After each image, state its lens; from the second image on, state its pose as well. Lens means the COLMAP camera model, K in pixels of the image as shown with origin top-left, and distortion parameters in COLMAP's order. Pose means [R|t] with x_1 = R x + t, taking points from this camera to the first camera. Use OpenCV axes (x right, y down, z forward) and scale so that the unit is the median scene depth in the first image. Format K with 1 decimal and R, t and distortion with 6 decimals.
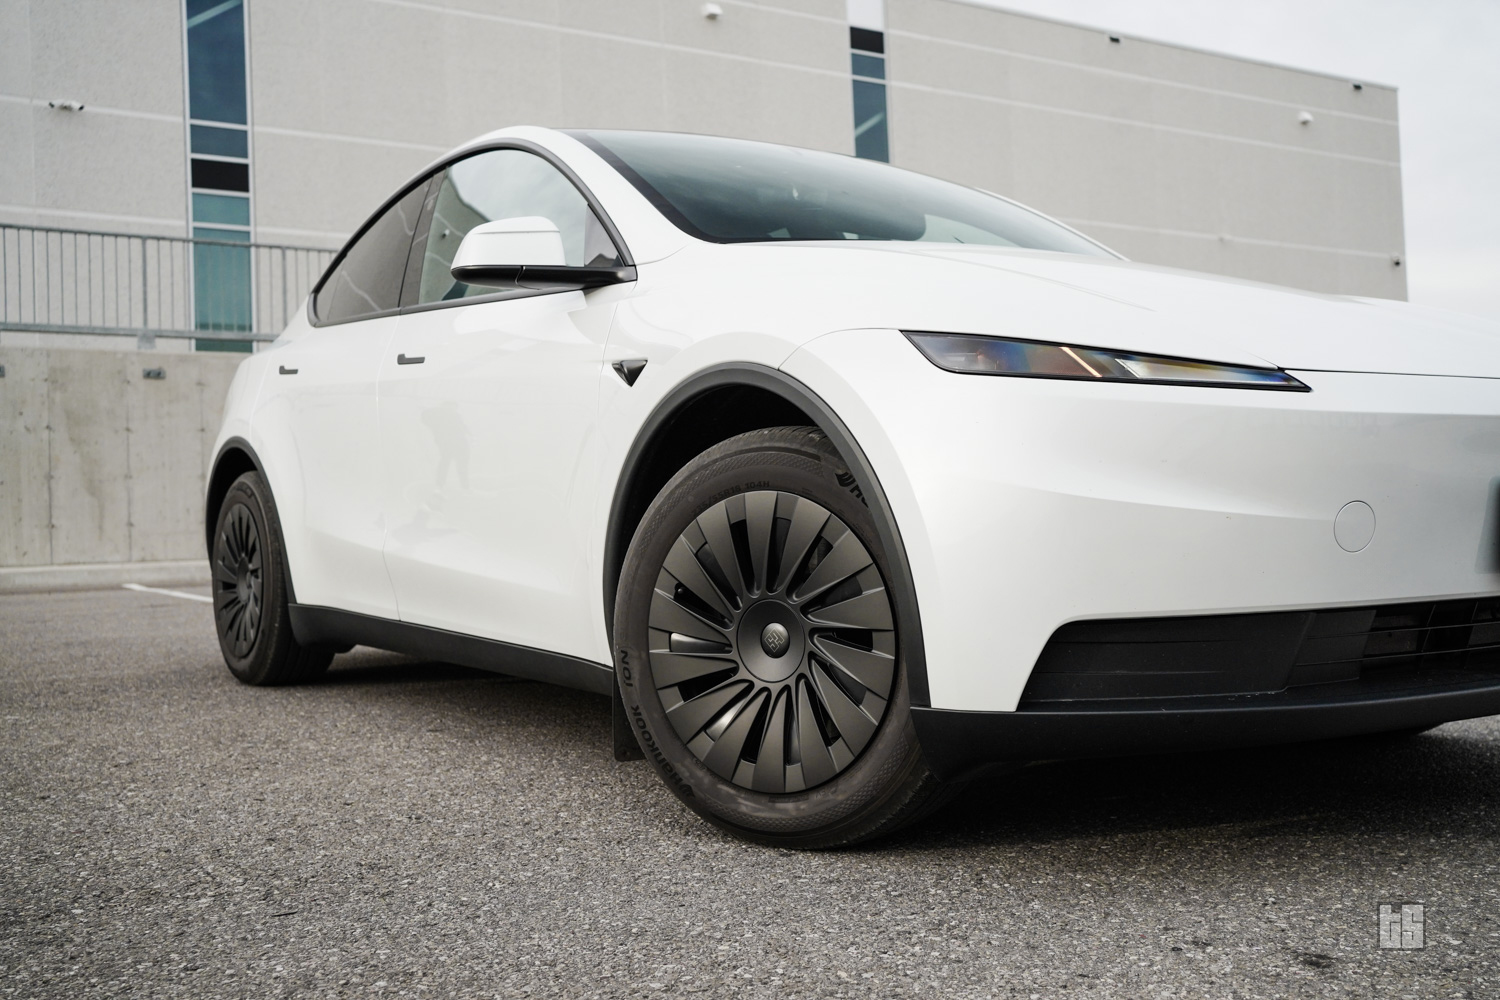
lens RADIAL K [[1537.2, 0, 727.3], [0, 1537.2, 462.9], [0, 0, 1]] dist [-0.003291, 0.105016]
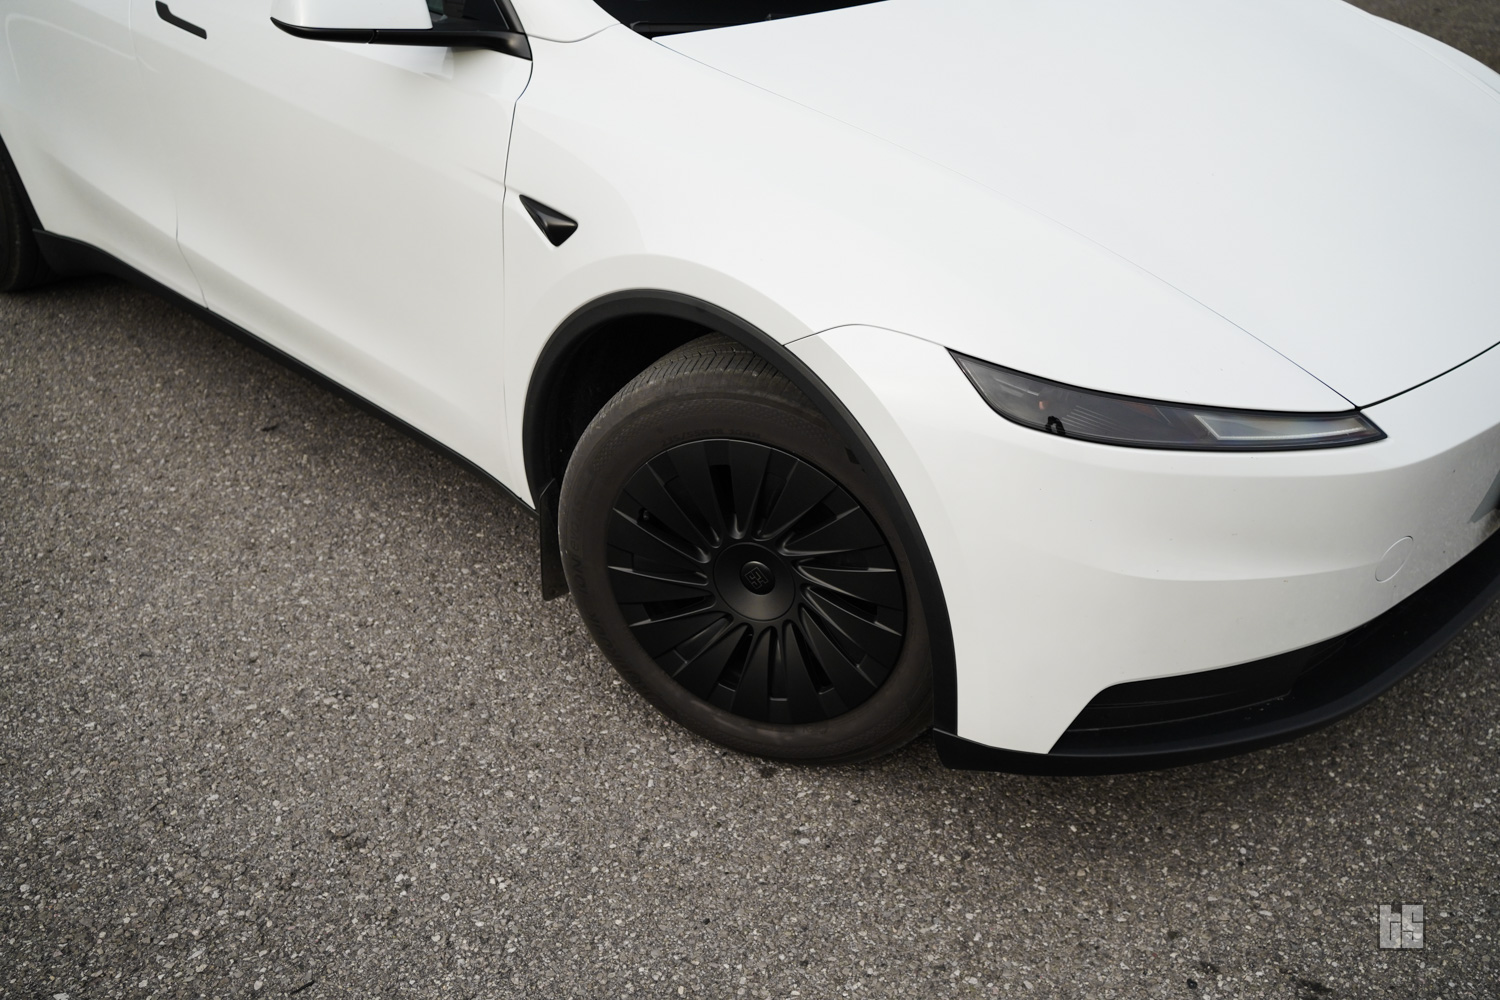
lens RADIAL K [[1537.2, 0, 727.3], [0, 1537.2, 462.9], [0, 0, 1]] dist [-0.003291, 0.105016]
pose [[0.976885, -0.083993, 0.196571, -0.169464], [-0.024951, 0.868483, 0.495090, -0.421547], [-0.212303, -0.488551, 0.846313, 0.244095]]
